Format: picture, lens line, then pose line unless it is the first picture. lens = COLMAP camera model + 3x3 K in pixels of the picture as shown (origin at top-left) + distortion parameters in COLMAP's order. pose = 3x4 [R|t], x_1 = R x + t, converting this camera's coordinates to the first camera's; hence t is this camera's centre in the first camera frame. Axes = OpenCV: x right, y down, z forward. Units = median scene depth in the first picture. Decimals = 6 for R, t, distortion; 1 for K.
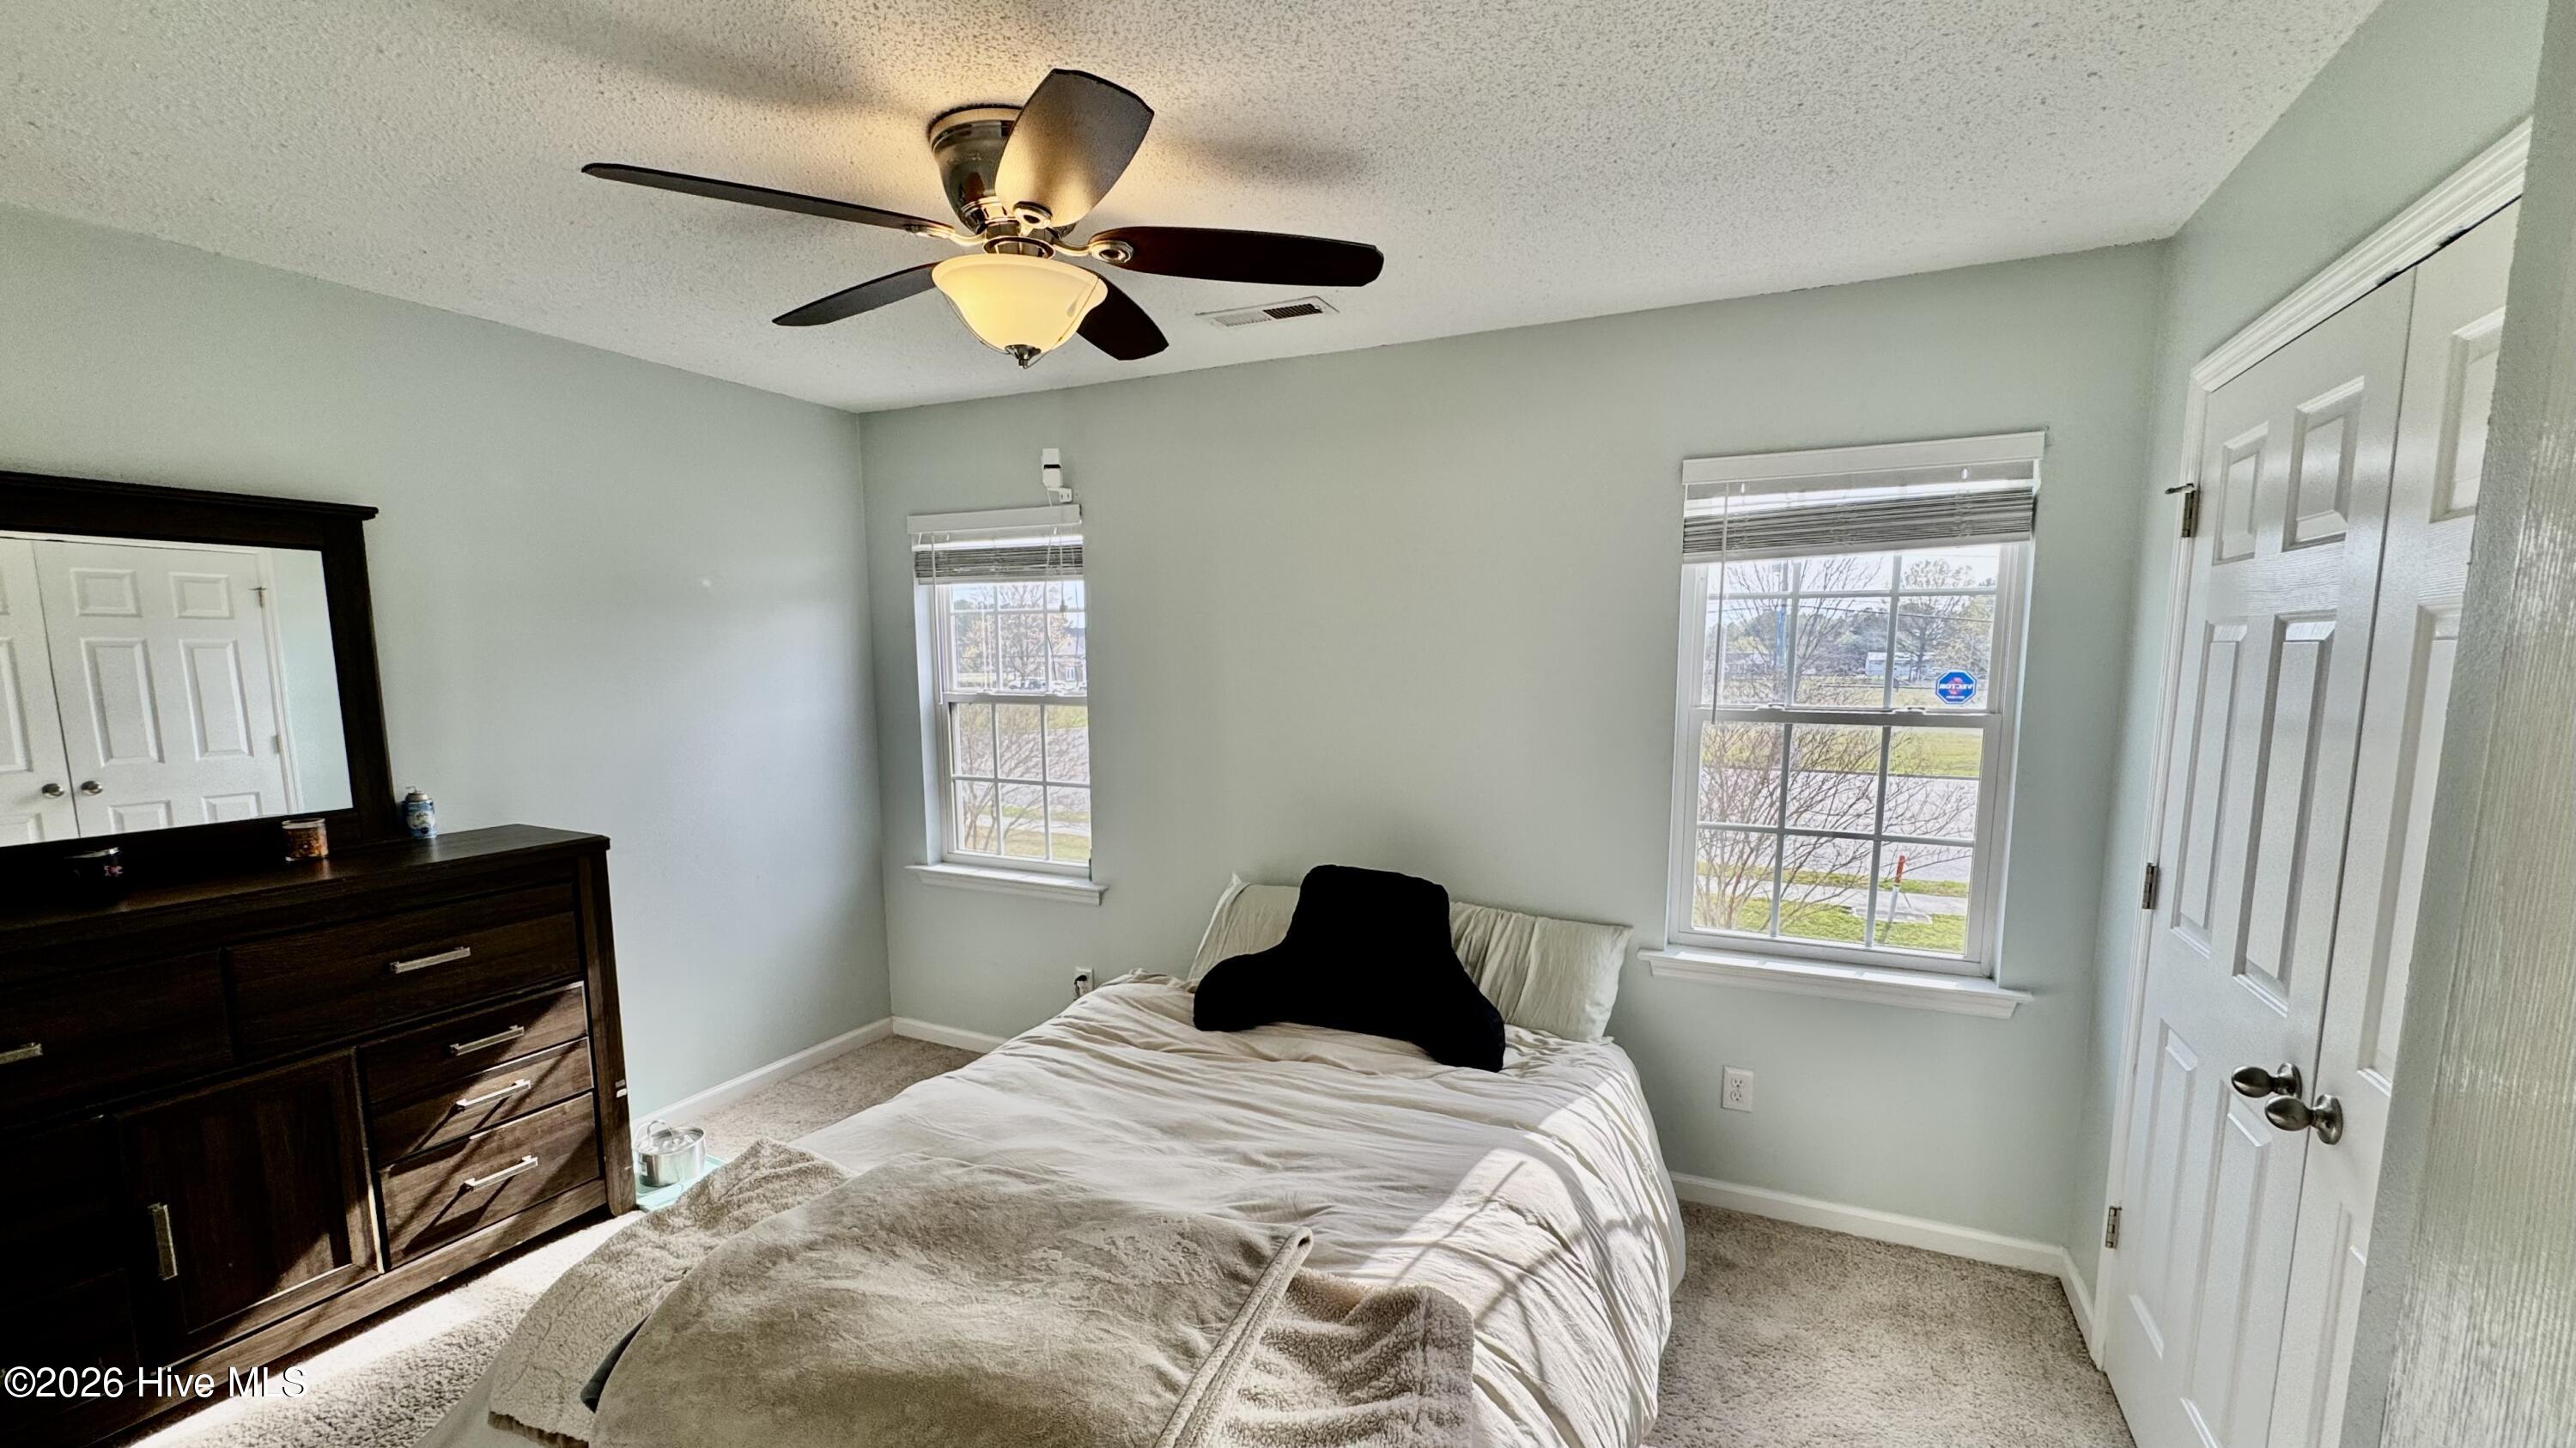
lens RADIAL K [[1027.9, 0, 1308.2], [0, 1027.9, 781.5], [0, 0, 1]] dist [0.000316, 0.001160]
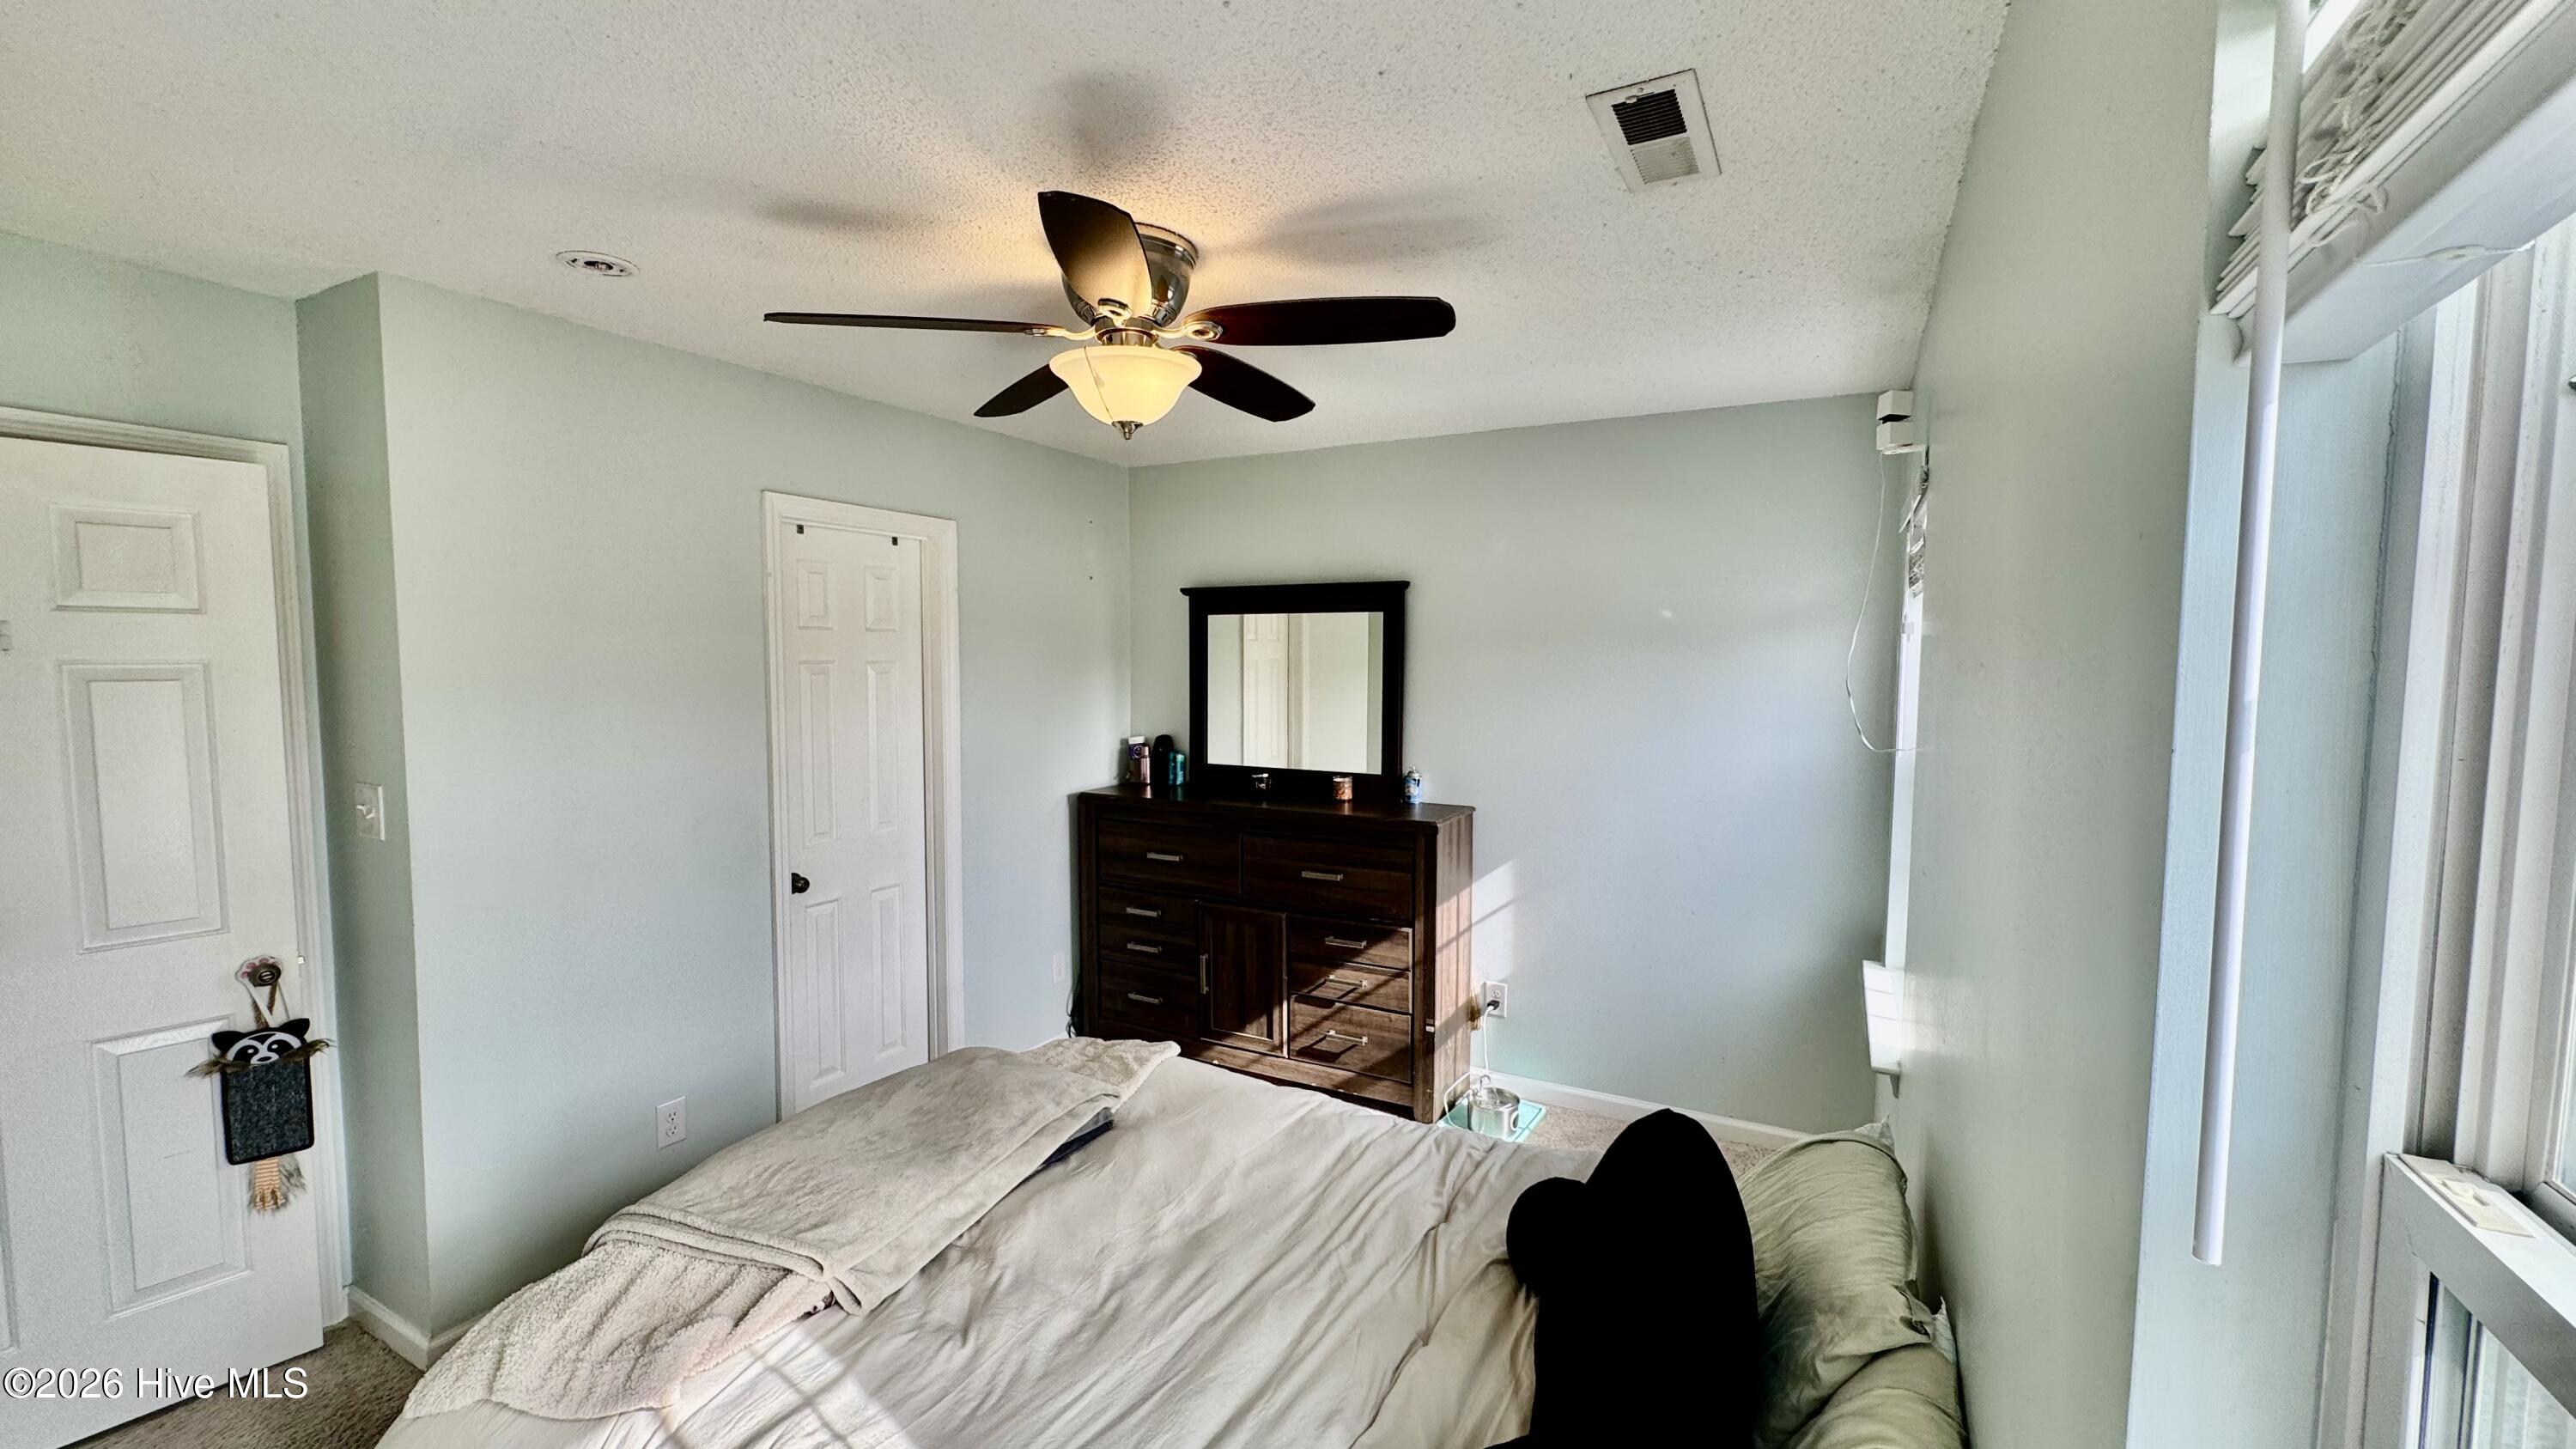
lens RADIAL K [[1027.9, 0, 1288.0], [0, 1027.9, 720.6], [0, 0, 1]] dist [0.000316, 0.001160]
pose [[-0.044891, 0.068925, -0.996611, 0.622048], [-0.135382, 0.987994, 0.074427, -0.152480], [0.989776, 0.138265, -0.035021, 0.917119]]
